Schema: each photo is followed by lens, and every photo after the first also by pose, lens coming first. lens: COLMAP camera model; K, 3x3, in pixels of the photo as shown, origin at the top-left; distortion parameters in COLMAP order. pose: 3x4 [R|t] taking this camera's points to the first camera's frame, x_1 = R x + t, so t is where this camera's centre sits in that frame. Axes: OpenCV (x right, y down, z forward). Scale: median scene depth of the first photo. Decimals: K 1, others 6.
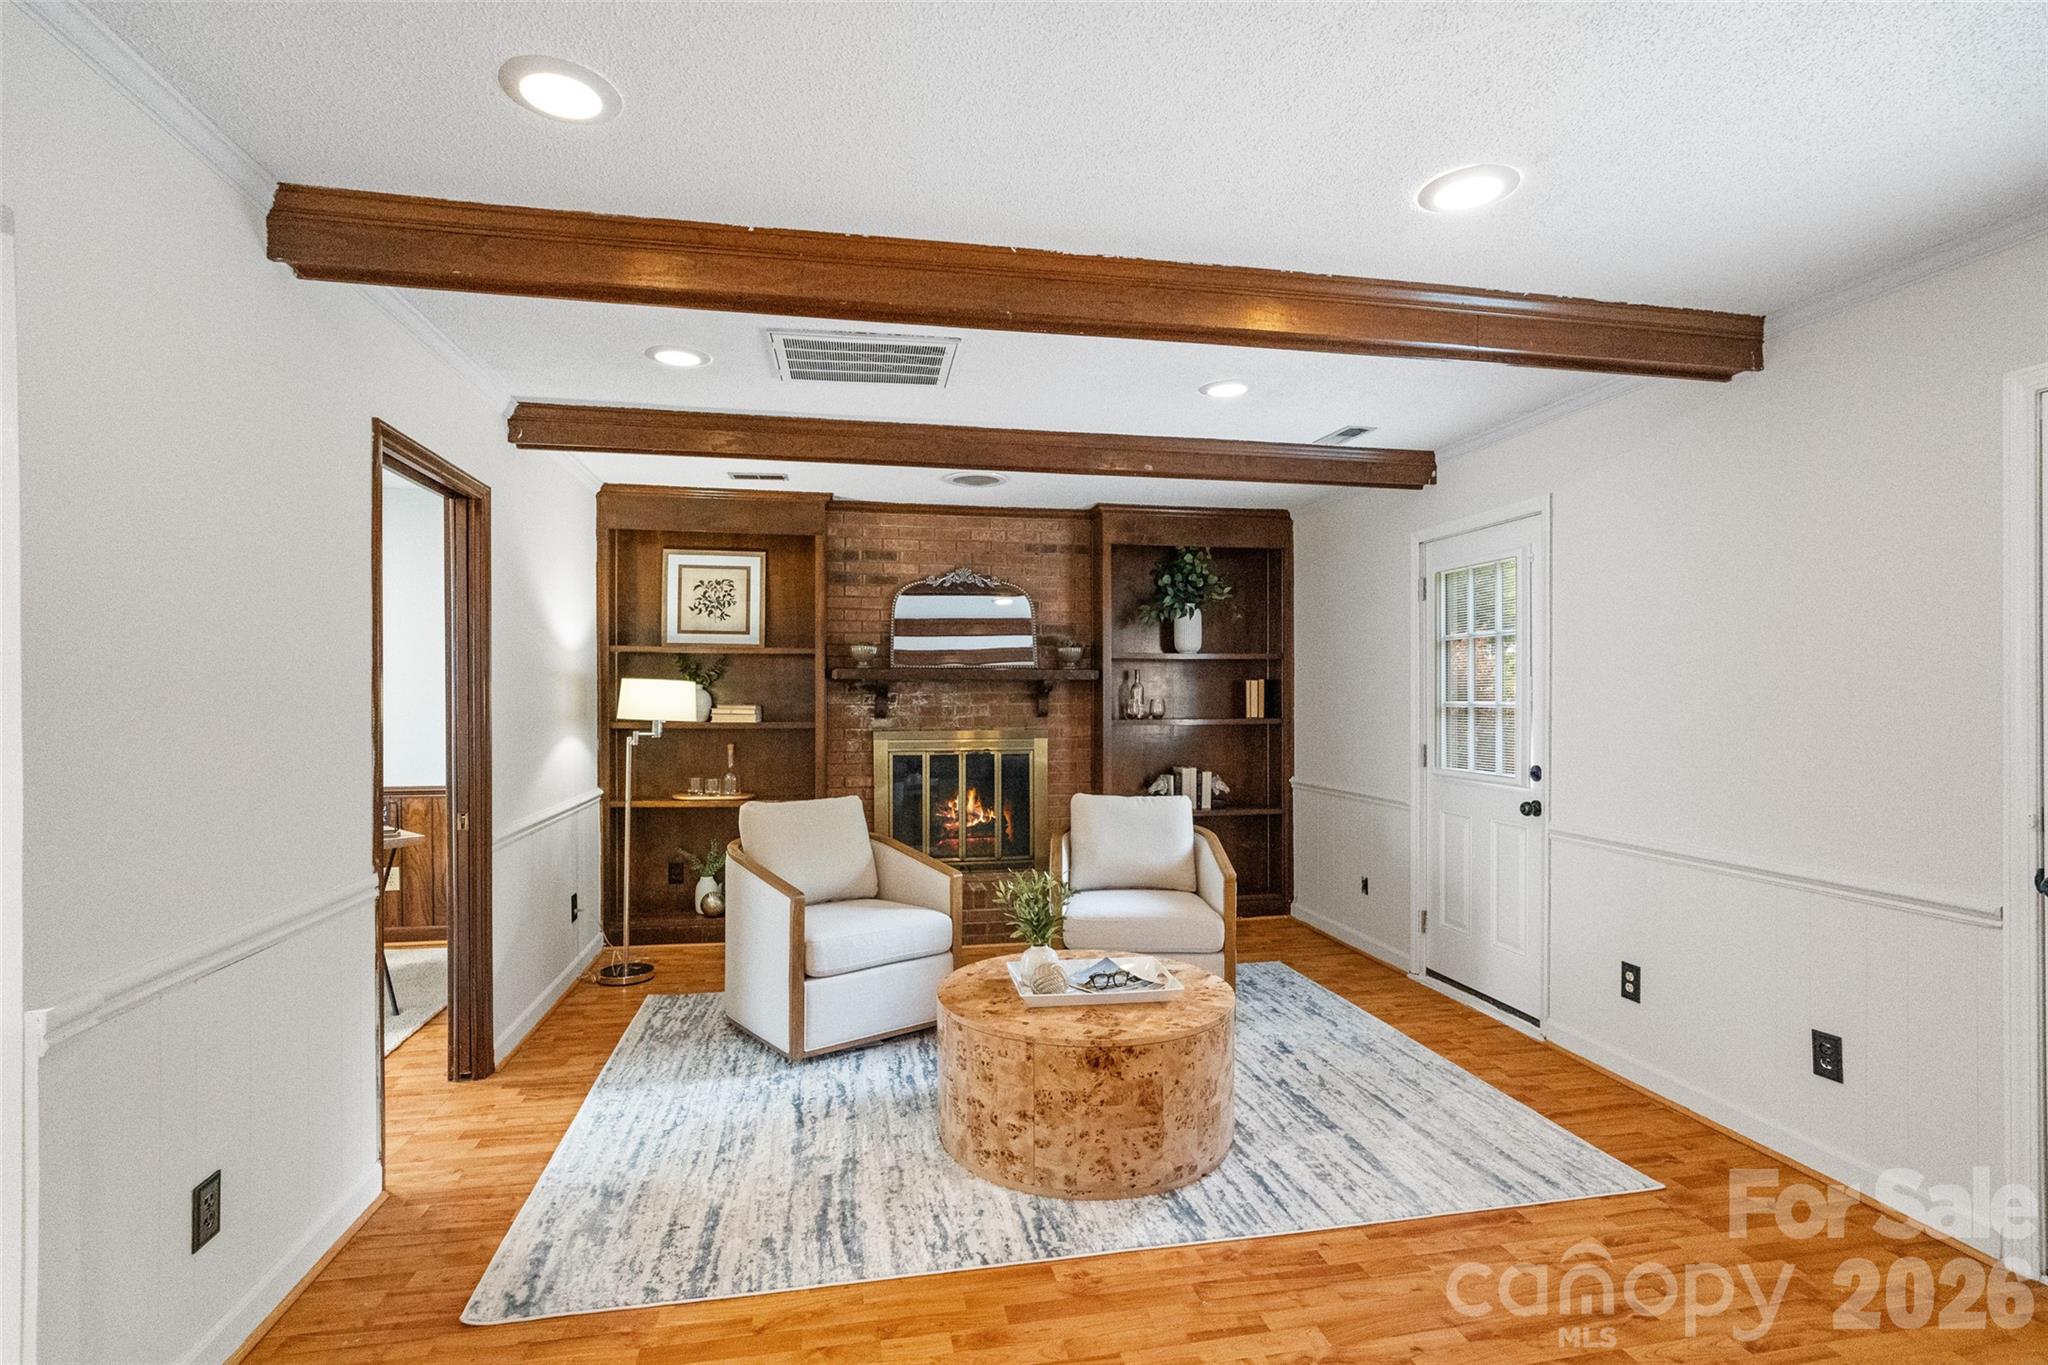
lens RADIAL K [[975.1, 0, 1030.5], [0, 975.1, 693.7], [0, 0, 1]] dist [-0.003403, -0.000357]
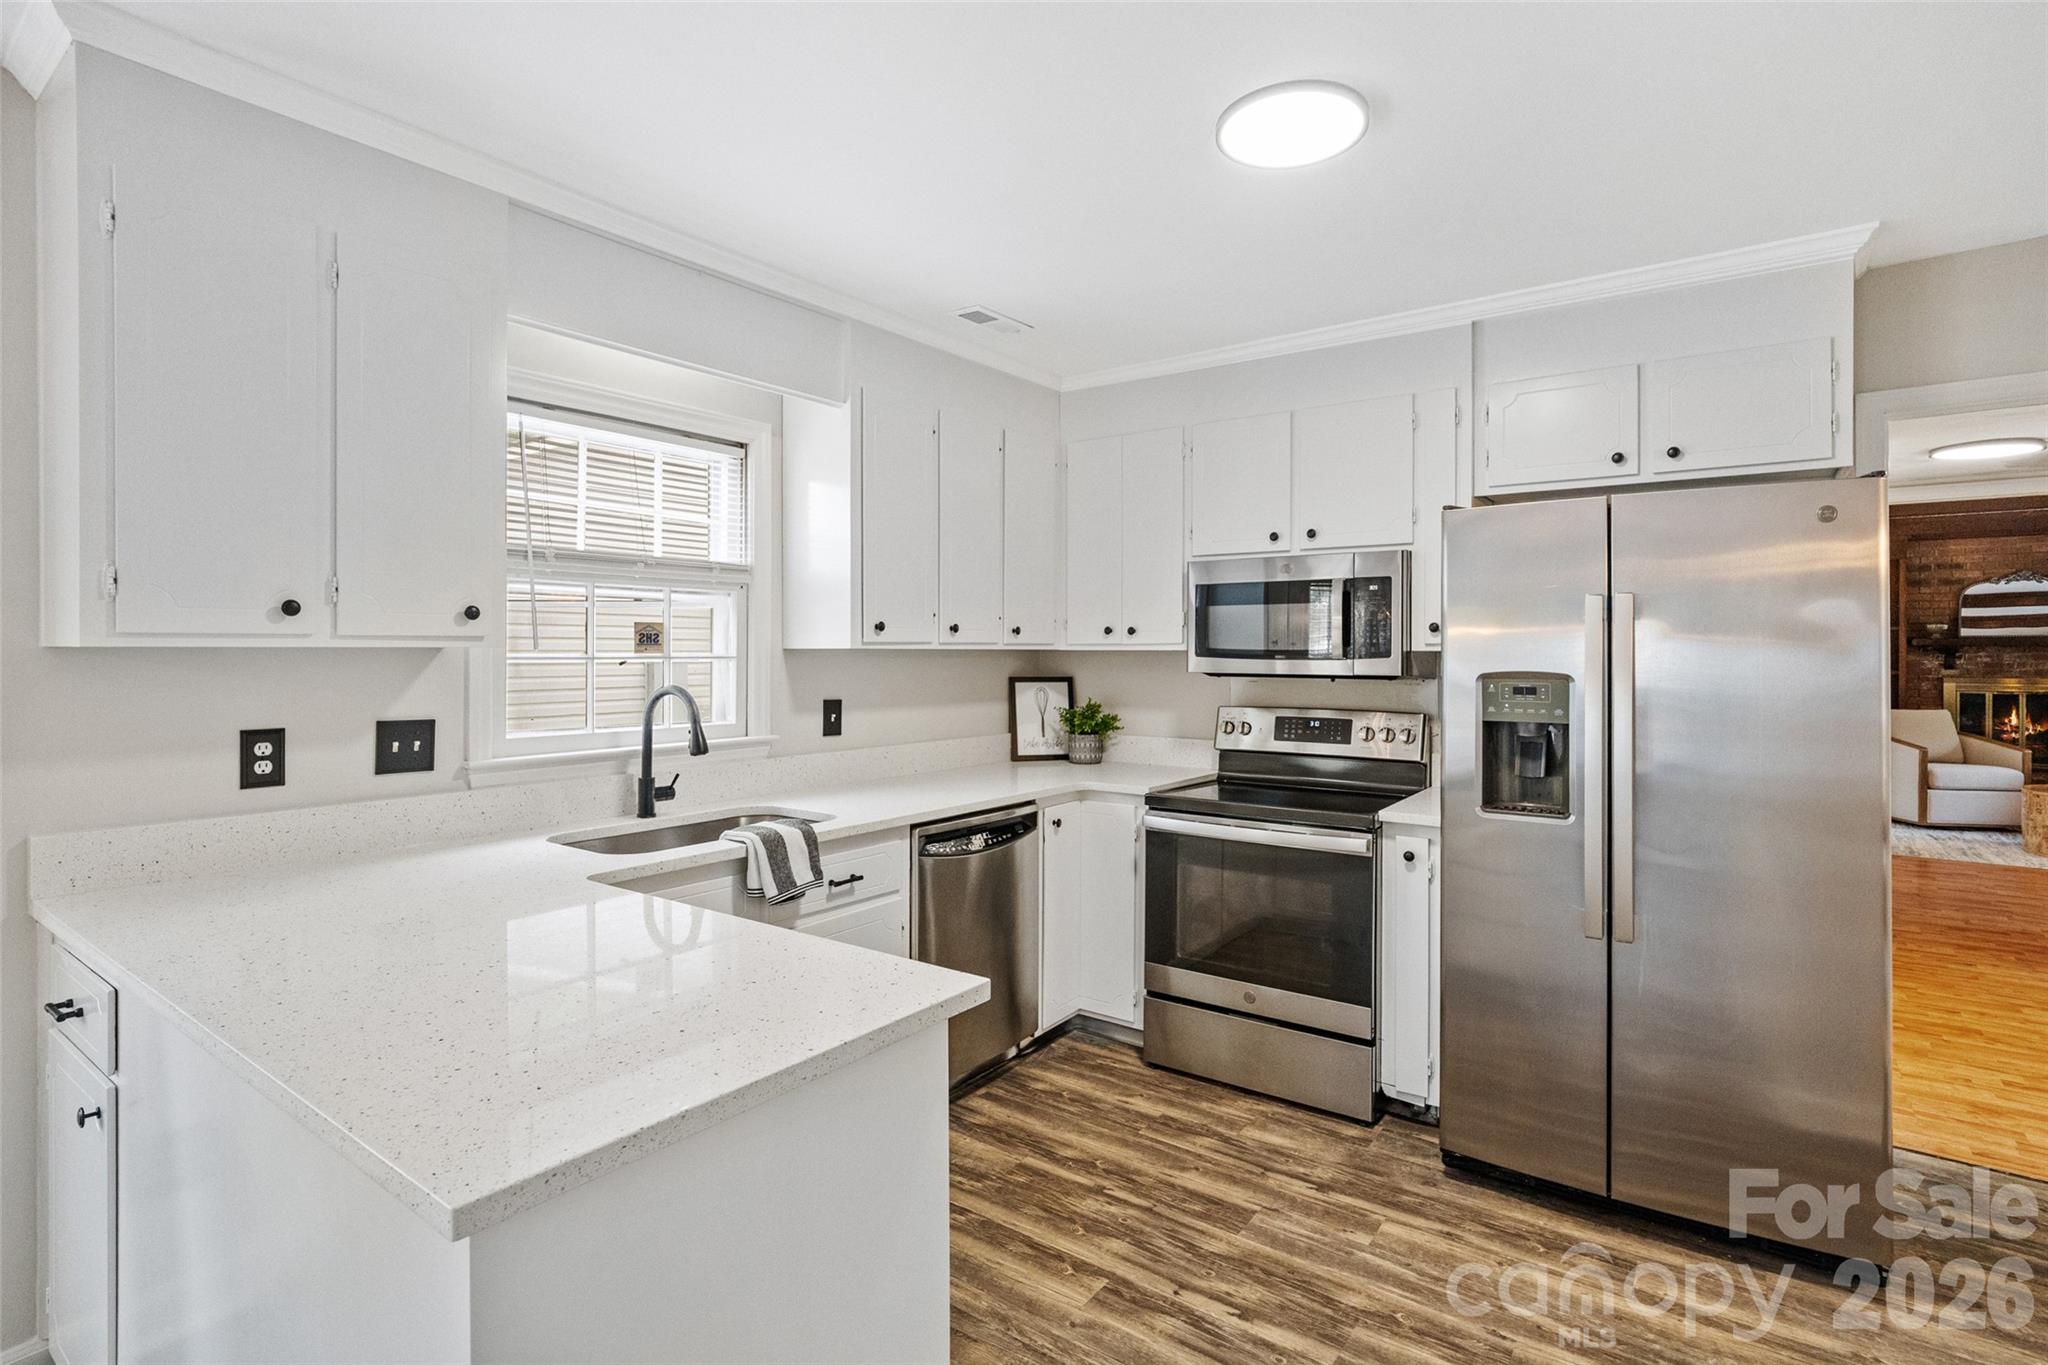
lens RADIAL K [[978.1, 0, 1026.4], [0, 978.1, 670.2], [0, 0, 1]] dist [-0.003669, 0.000606]
pose [[0.674275, 0.011750, -0.738387, 0.006541], [0.000627, 0.999864, 0.016484, -0.000649], [0.738480, -0.011578, 0.674176, -1.192606]]
